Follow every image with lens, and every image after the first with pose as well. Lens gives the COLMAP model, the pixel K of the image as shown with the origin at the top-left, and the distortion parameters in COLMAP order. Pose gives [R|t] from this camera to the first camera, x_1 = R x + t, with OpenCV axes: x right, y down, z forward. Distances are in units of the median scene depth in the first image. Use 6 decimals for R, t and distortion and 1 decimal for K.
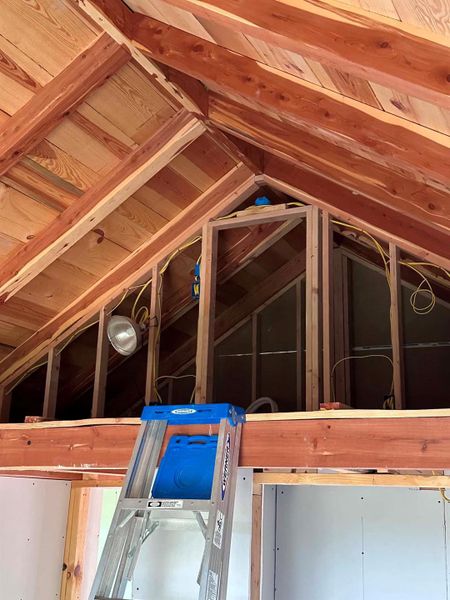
lens RADIAL K [[777.1, 0, 225.0], [0, 777.1, 300.0], [0, 0, 1]] dist [0.098166, 0.000085]
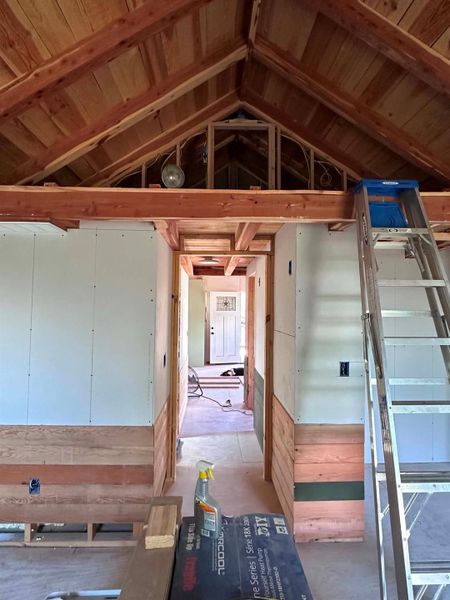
lens RADIAL K [[326.0, 0, 225.0], [0, 326.0, 300.0], [0, 0, 1]] dist [-0.001726, 0.000050]
pose [[0.880088, -0.008072, 0.474742, -0.400301], [-0.103612, 0.972494, 0.208614, 0.157023], [-0.463368, -0.232787, 0.855044, 0.270124]]
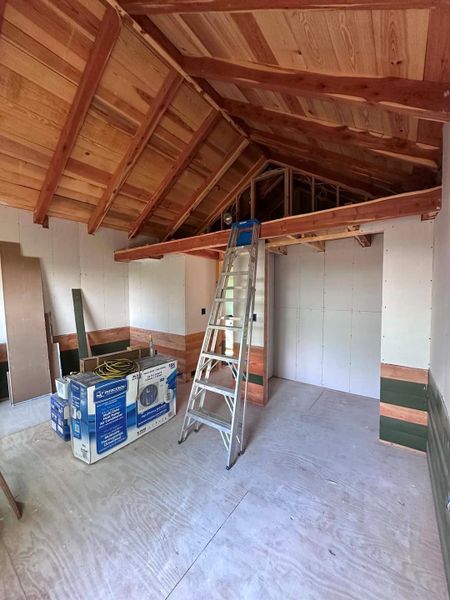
lens RADIAL K [[238.8, 0, 225.0], [0, 238.8, 300.0], [0, 0, 1]] dist [0.000393, 0.000109]
pose [[0.984206, -0.031924, -0.174127, 0.023662], [0.081263, 0.955324, 0.284170, 0.090270], [0.157276, -0.293832, 0.942829, -0.063967]]
